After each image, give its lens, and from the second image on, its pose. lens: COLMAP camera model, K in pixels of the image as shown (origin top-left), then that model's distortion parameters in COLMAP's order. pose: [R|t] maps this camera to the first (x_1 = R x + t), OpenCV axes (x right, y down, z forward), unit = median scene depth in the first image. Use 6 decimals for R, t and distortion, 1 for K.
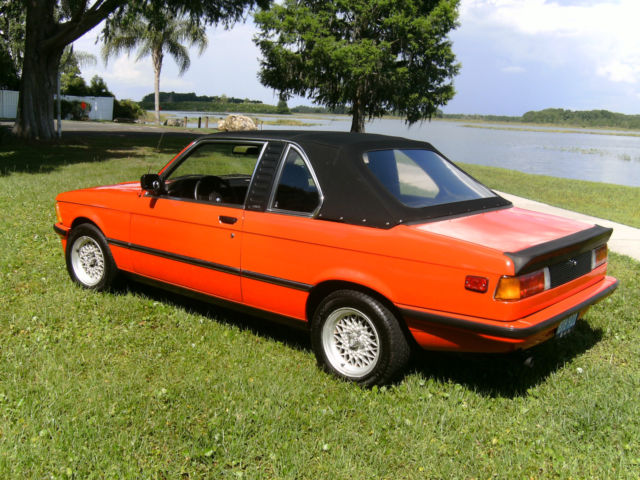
lens RADIAL K [[734.7, 0, 320.0], [0, 734.7, 240.0], [0, 0, 1]] dist [-0.190543, 0.193665]
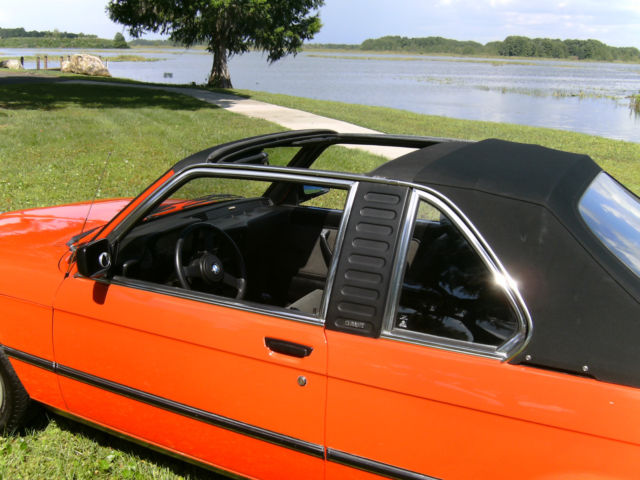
lens RADIAL K [[734.7, 0, 320.0], [0, 734.7, 240.0], [0, 0, 1]] dist [-0.190543, 0.193665]
pose [[0.976992, -0.064057, 0.203429, -0.166292], [0.044997, 0.994269, 0.096976, -0.120694], [-0.208475, -0.085591, 0.974275, 0.441806]]
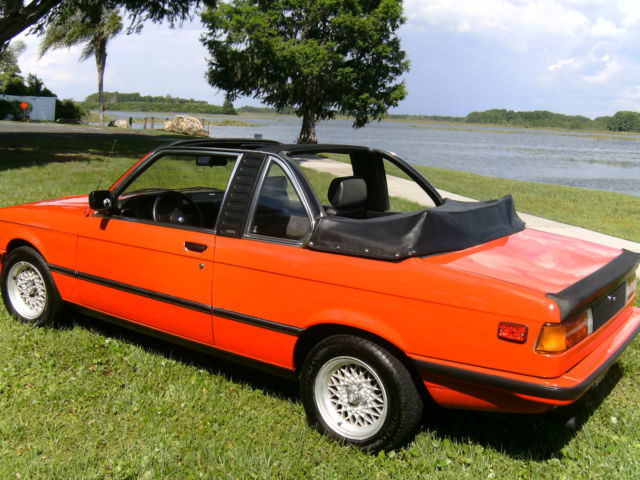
lens RADIAL K [[734.7, 0, 320.0], [0, 734.7, 240.0], [0, 0, 1]] dist [-0.190543, 0.193665]
pose [[0.997269, -0.007942, 0.073425, -0.037968], [0.007976, 0.999968, -0.000169, -0.028520], [-0.073421, 0.000754, 0.997301, 0.133545]]
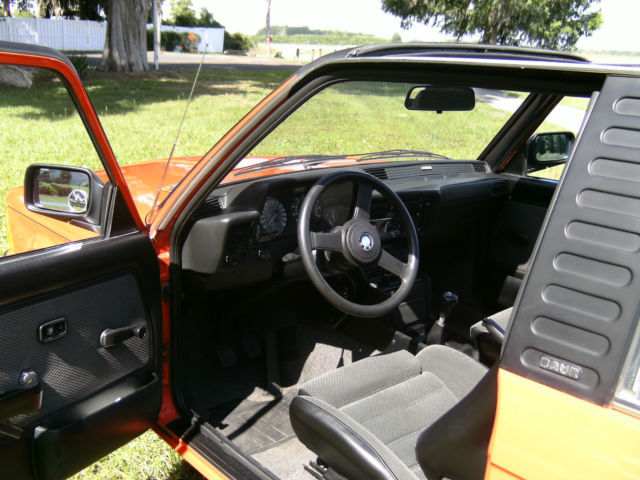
lens RADIAL K [[722.6, 0, 318.2], [0, 722.6, 258.3], [0, 0, 1]] dist [-0.104502, 0.012651]
pose [[0.988143, 0.037284, -0.148938, -0.105674], [-0.019927, 0.993006, 0.116371, -0.083977], [0.152235, -0.112023, 0.981975, 0.633650]]
